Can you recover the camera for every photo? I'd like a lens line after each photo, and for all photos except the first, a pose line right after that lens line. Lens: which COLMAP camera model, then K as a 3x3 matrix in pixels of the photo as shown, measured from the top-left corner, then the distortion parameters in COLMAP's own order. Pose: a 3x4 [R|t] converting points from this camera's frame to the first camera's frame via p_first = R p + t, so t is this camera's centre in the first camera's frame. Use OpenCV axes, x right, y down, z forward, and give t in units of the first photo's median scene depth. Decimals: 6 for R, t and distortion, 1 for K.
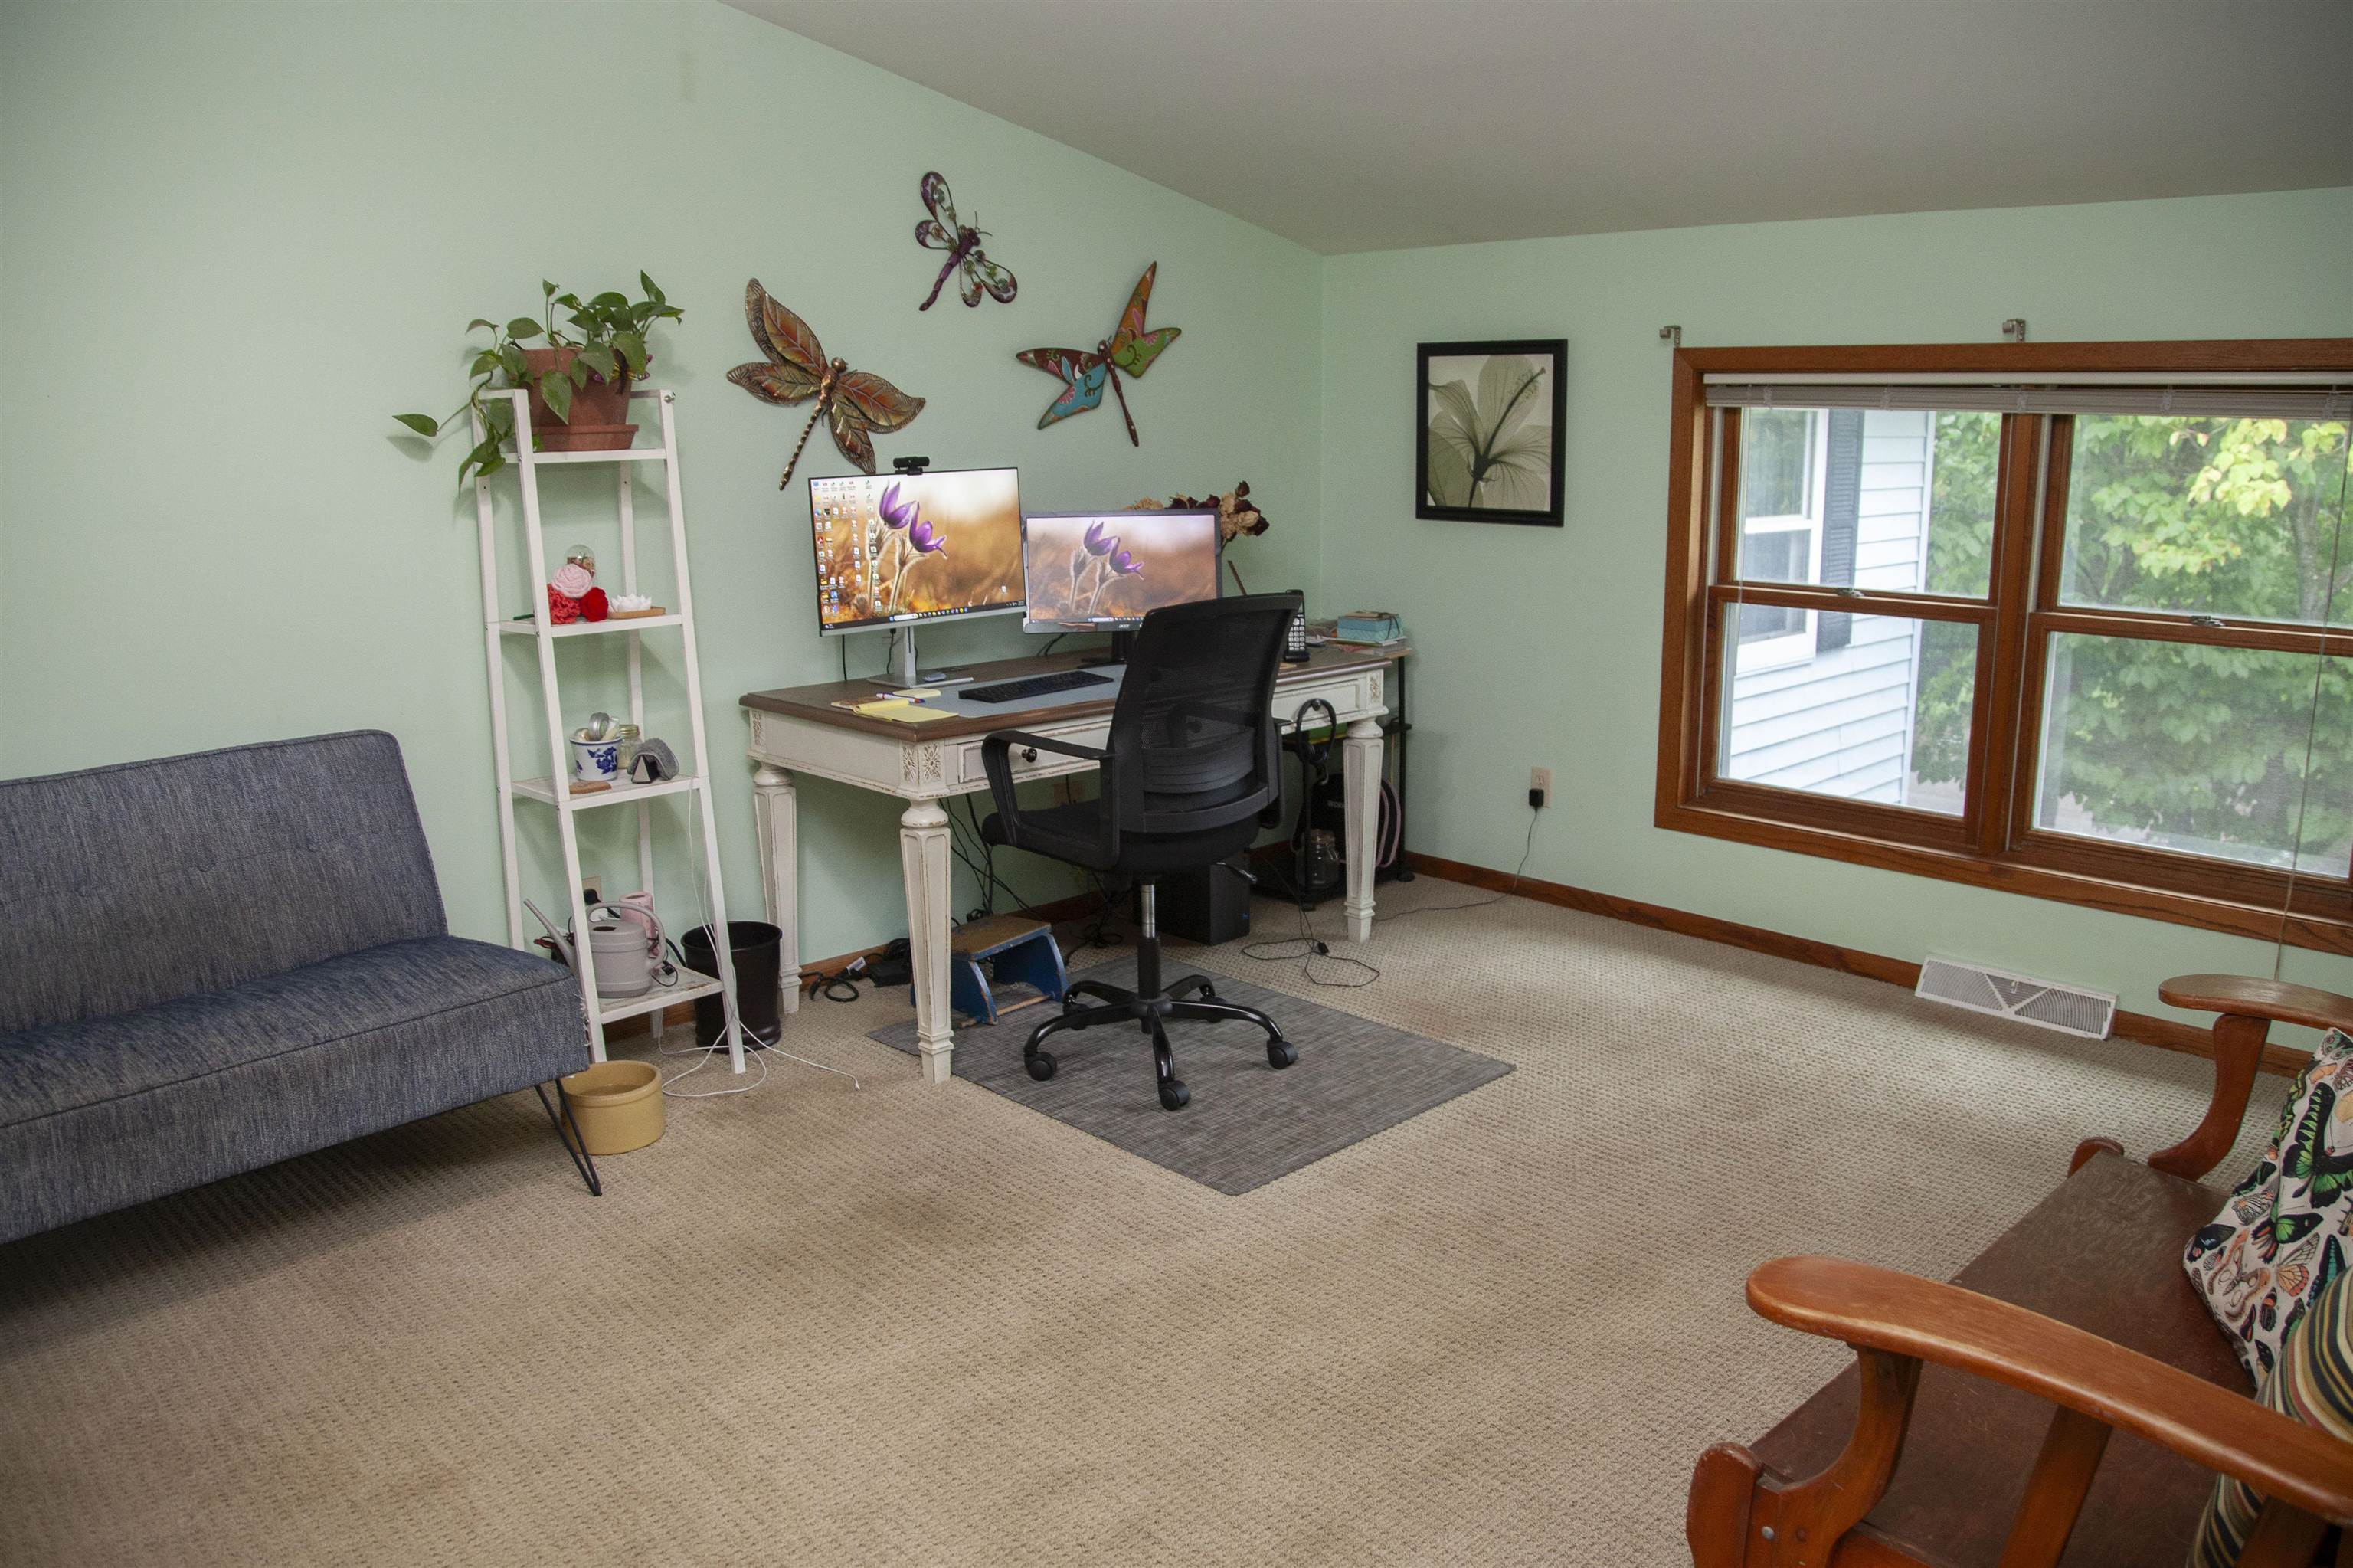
lens RADIAL K [[1698.2, 0, 1176.5], [0, 1698.2, 784.0], [0, 0, 1]] dist [-0.116101, 0.047592]
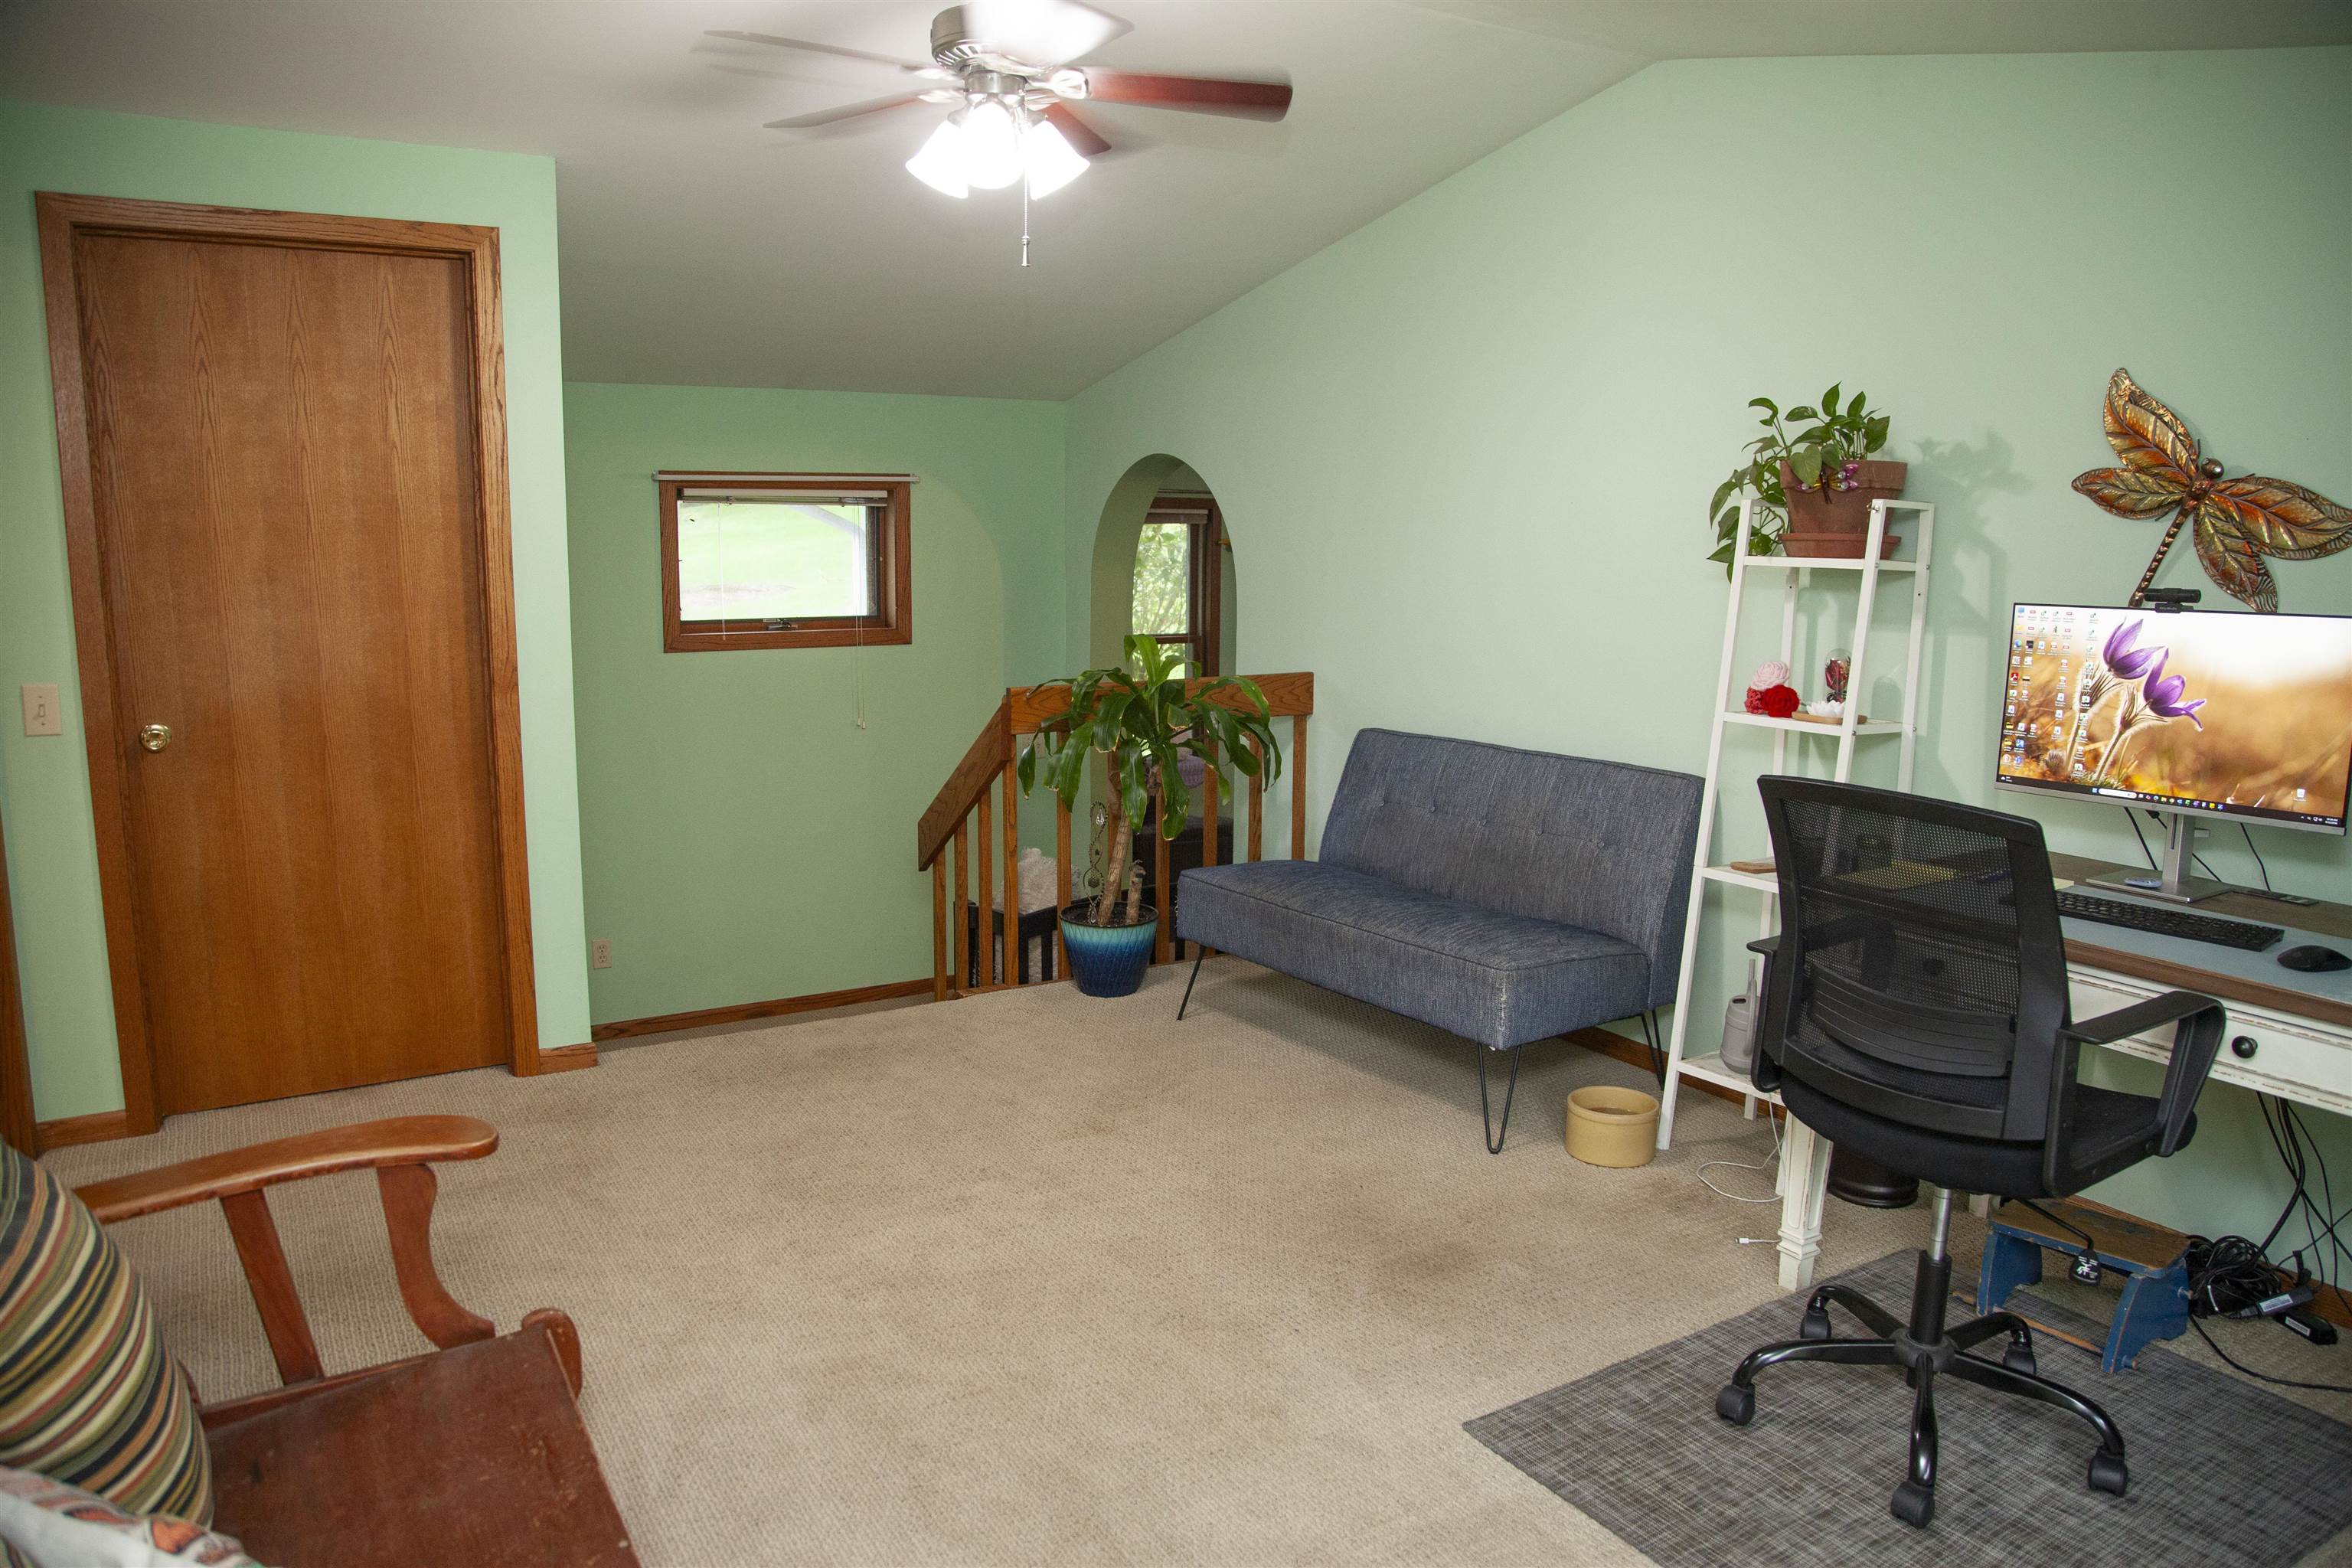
lens RADIAL K [[1584.8, 0, 1187.8], [0, 1584.8, 775.6], [0, 0, 1]] dist [-0.095373, 0.003852]
pose [[-0.227115, 0.151304, -0.962043, 0.599265], [-0.206870, 0.957817, 0.199476, -0.156707], [0.951642, 0.244322, -0.186234, 0.721331]]
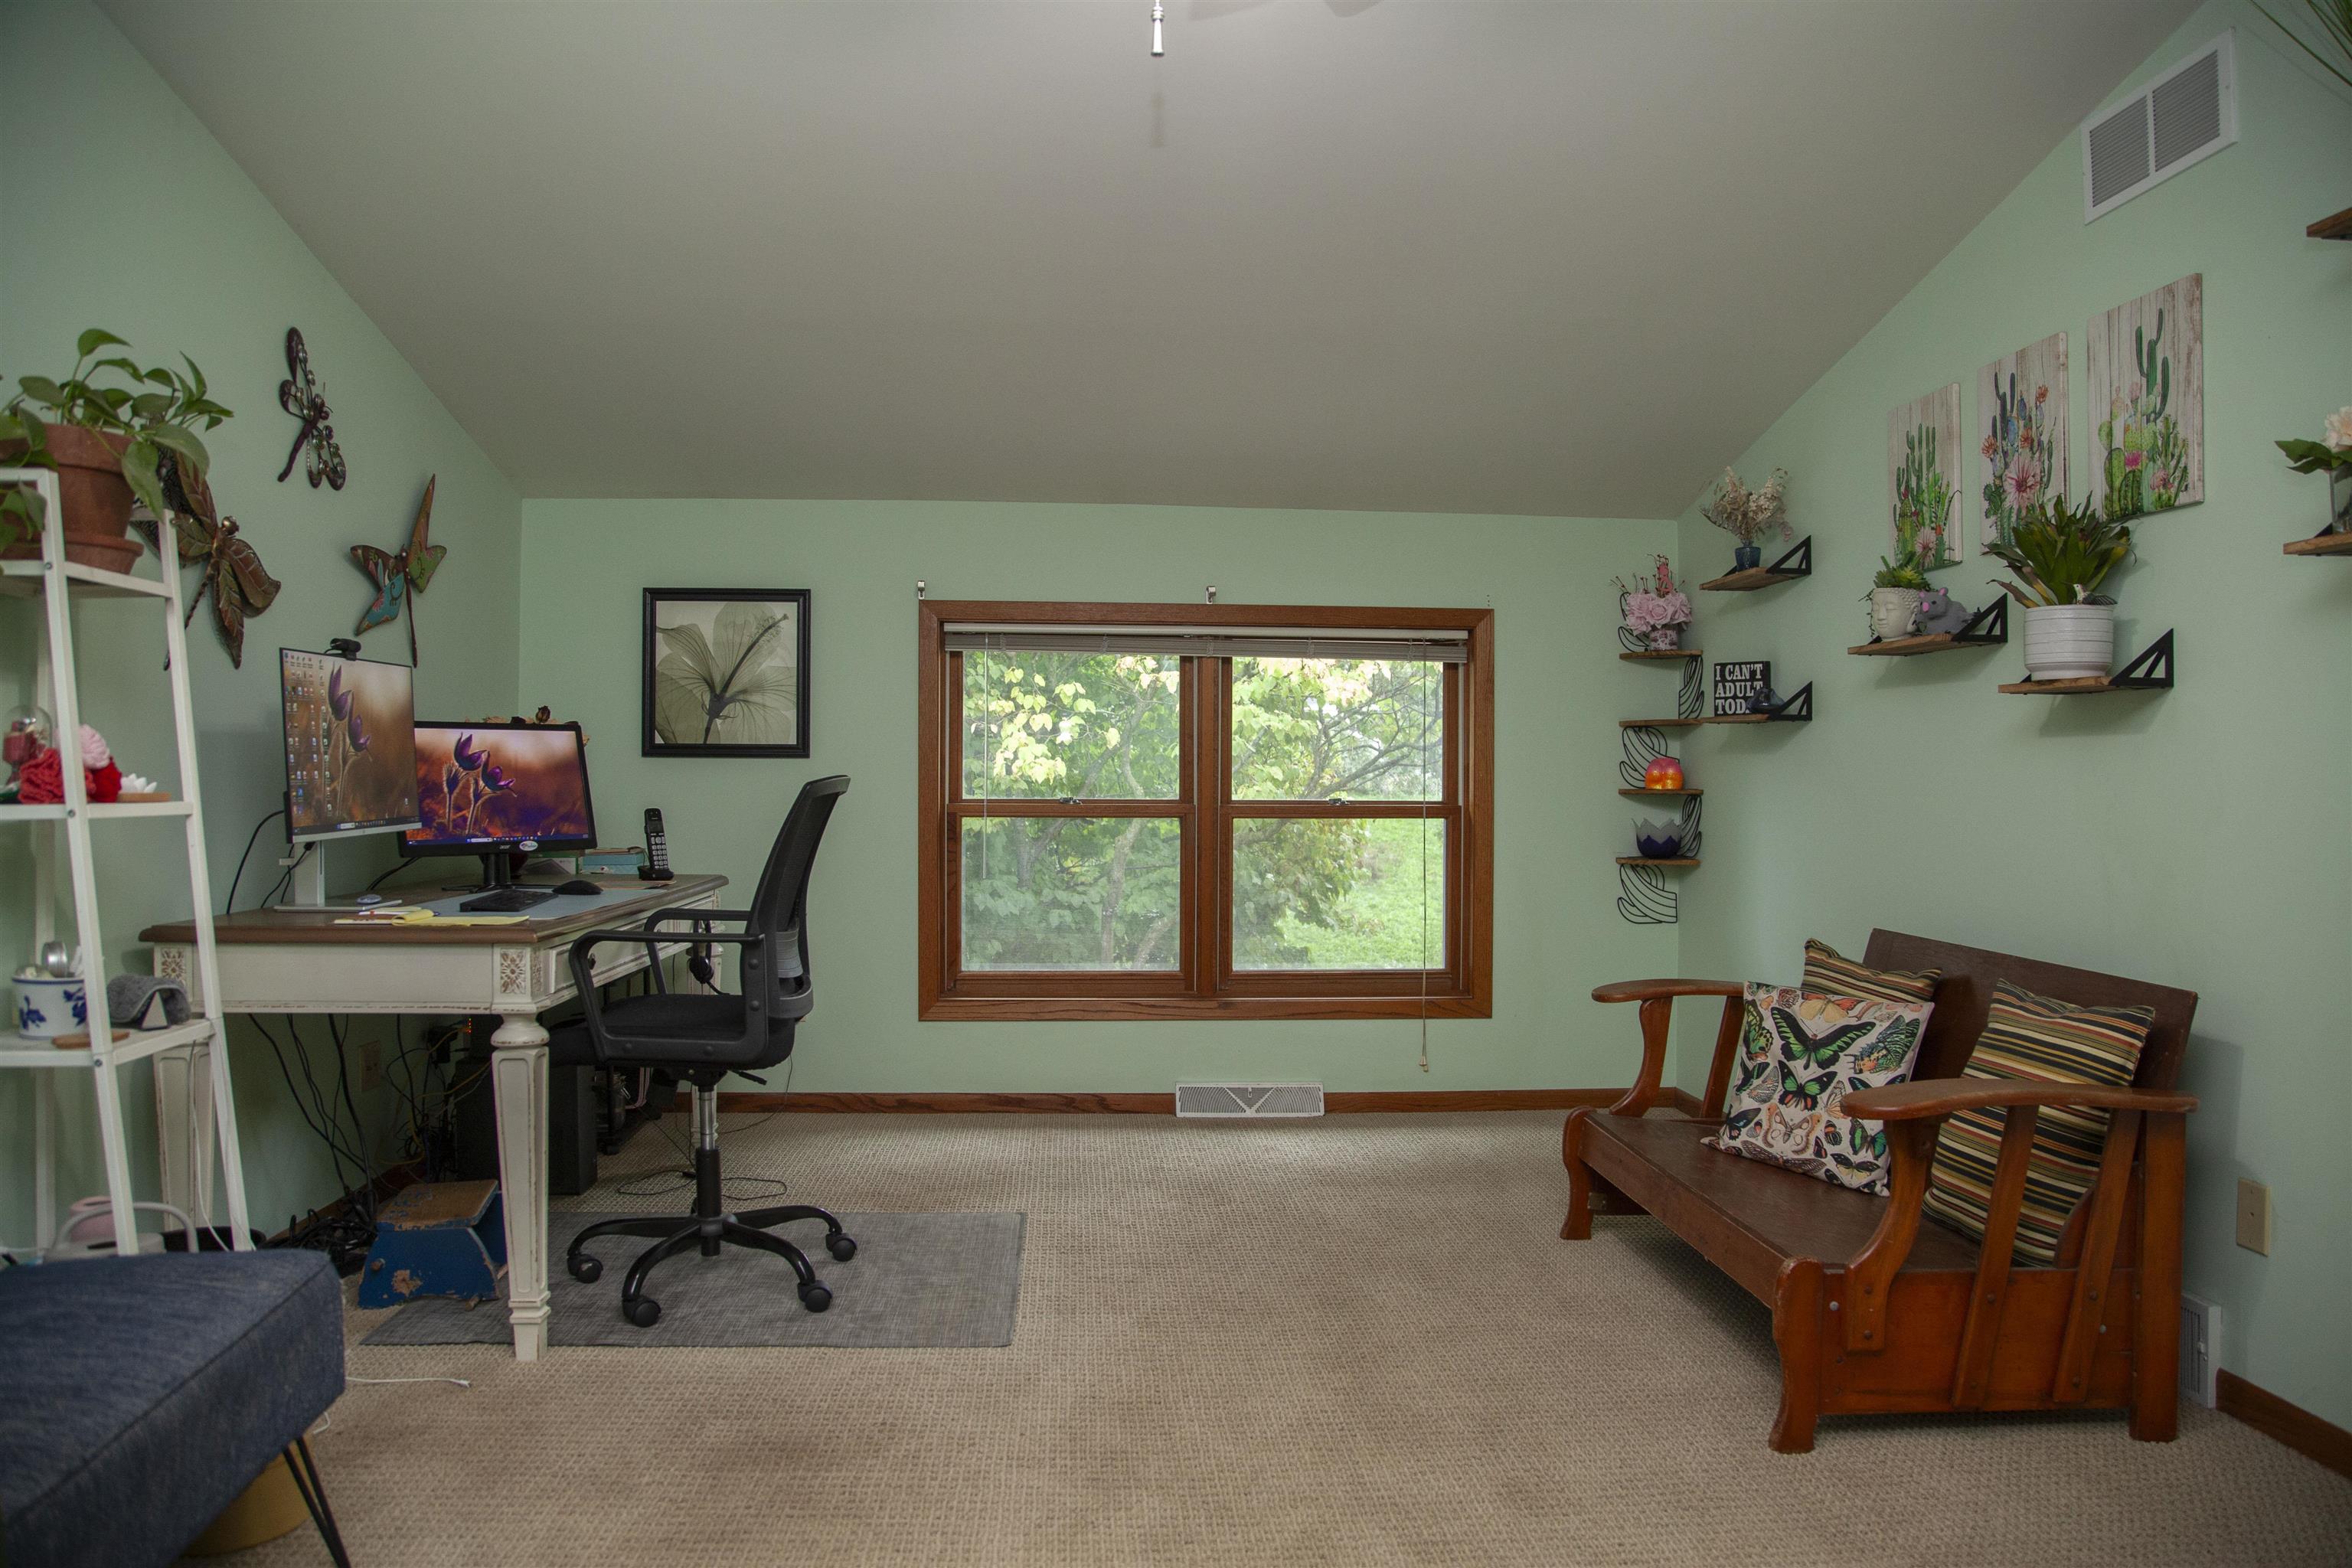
lens RADIAL K [[1584.8, 0, 1187.8], [0, 1584.8, 775.6], [0, 0, 1]] dist [-0.095373, 0.003852]
pose [[0.651152, 0.006595, 0.758919, -0.463671], [0.151383, 0.978739, -0.138392, 0.044398], [-0.743696, 0.205002, 0.636310, 0.203078]]
